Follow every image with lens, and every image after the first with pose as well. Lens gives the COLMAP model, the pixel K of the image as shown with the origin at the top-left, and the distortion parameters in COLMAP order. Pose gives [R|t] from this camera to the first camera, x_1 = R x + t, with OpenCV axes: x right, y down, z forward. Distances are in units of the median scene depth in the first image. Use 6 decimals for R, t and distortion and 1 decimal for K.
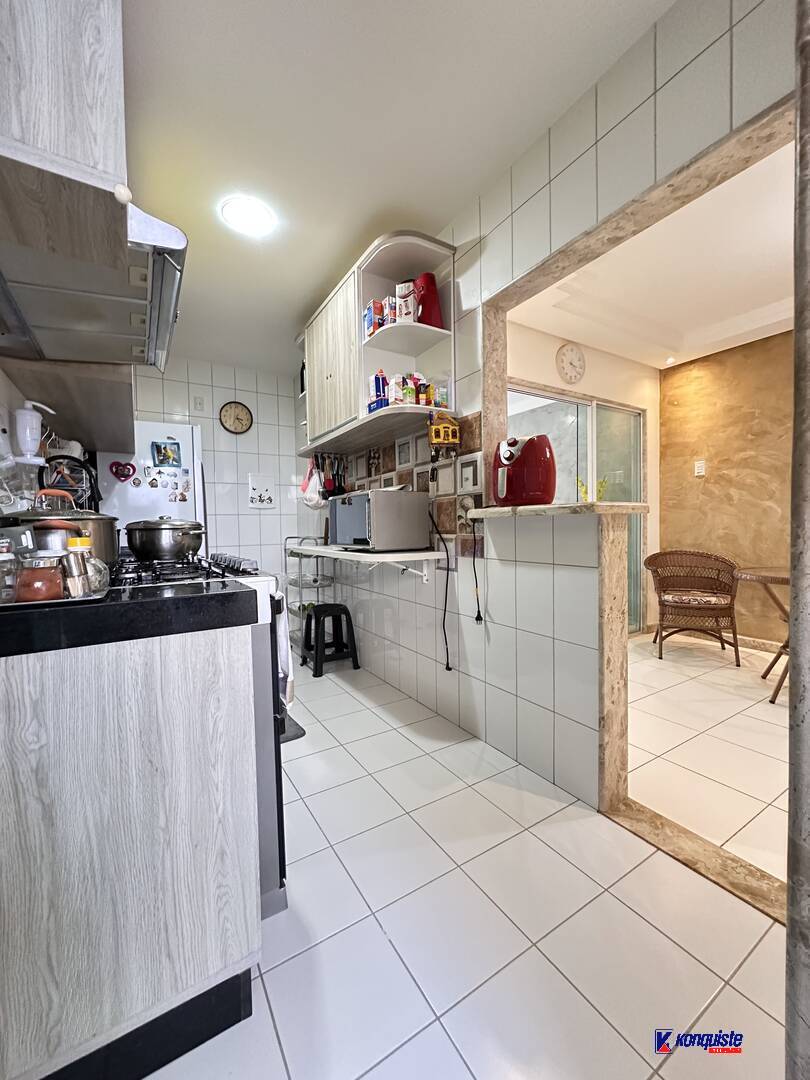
lens RADIAL K [[431.7, 0, 405.0], [0, 431.7, 540.0], [0, 0, 1]] dist [-0.003008, -0.000341]
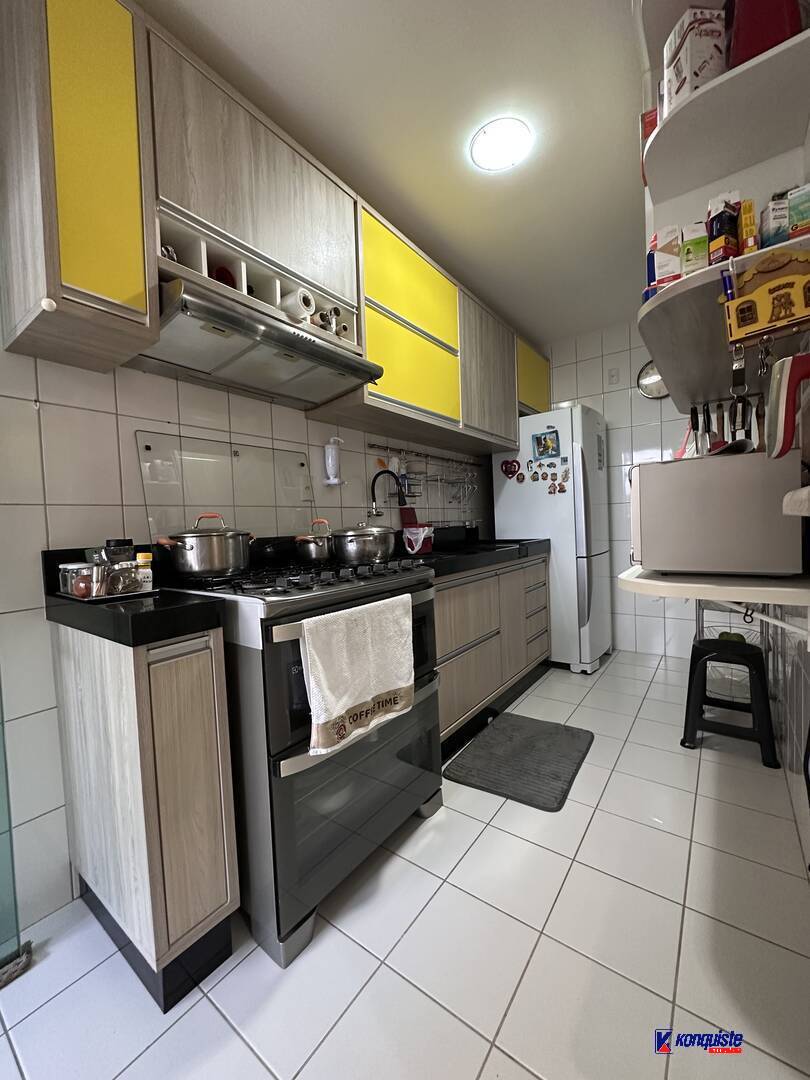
lens RADIAL K [[431.7, 0, 405.0], [0, 431.7, 540.0], [0, 0, 1]] dist [-0.003008, -0.000341]
pose [[0.366761, 0.038712, -0.929509, 0.241087], [0.002707, 0.999085, 0.042678, -0.029497], [0.930311, -0.018169, 0.366321, 0.360027]]
